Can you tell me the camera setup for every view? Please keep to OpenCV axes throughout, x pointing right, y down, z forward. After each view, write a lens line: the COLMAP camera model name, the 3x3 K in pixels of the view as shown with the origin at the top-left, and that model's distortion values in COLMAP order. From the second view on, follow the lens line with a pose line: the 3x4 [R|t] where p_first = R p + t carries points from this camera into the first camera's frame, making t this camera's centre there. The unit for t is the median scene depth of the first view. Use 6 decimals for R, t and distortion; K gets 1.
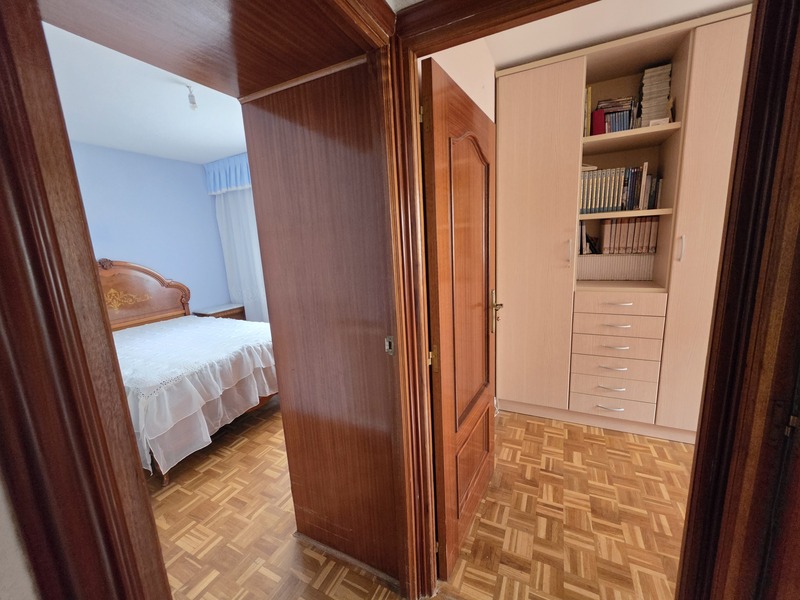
lens RADIAL K [[321.2, 0, 395.3], [0, 321.2, 299.4], [0, 0, 1]] dist [-0.005612, 0.001108]
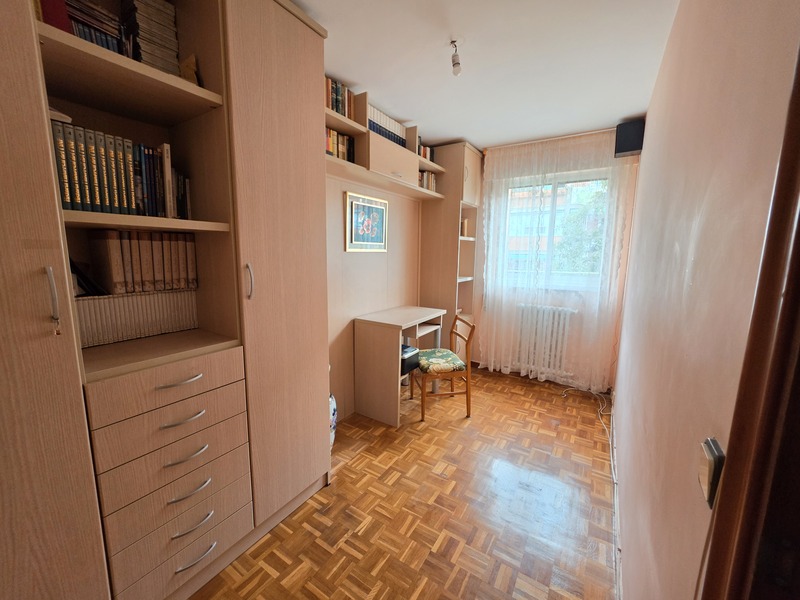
lens RADIAL K [[321.2, 0, 394.1], [0, 321.2, 299.3], [0, 0, 1]] dist [-0.005612, 0.001108]
pose [[0.108953, -0.089314, 0.990026, 0.198479], [0.167370, 0.983385, 0.070296, -0.106508], [-0.979855, 0.158042, 0.122091, 0.553373]]
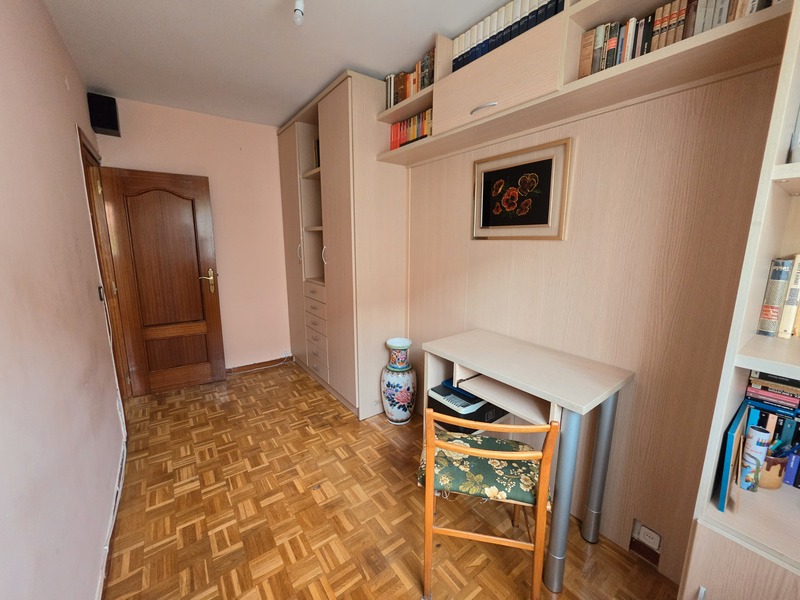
lens RADIAL K [[321.2, 0, 392.5], [0, 321.2, 296.9], [0, 0, 1]] dist [-0.005612, 0.001108]
pose [[0.885800, 0.140816, -0.442186, 1.650807], [-0.140662, 0.989497, 0.033330, -0.058818], [0.442235, 0.032675, 0.896304, -0.109640]]
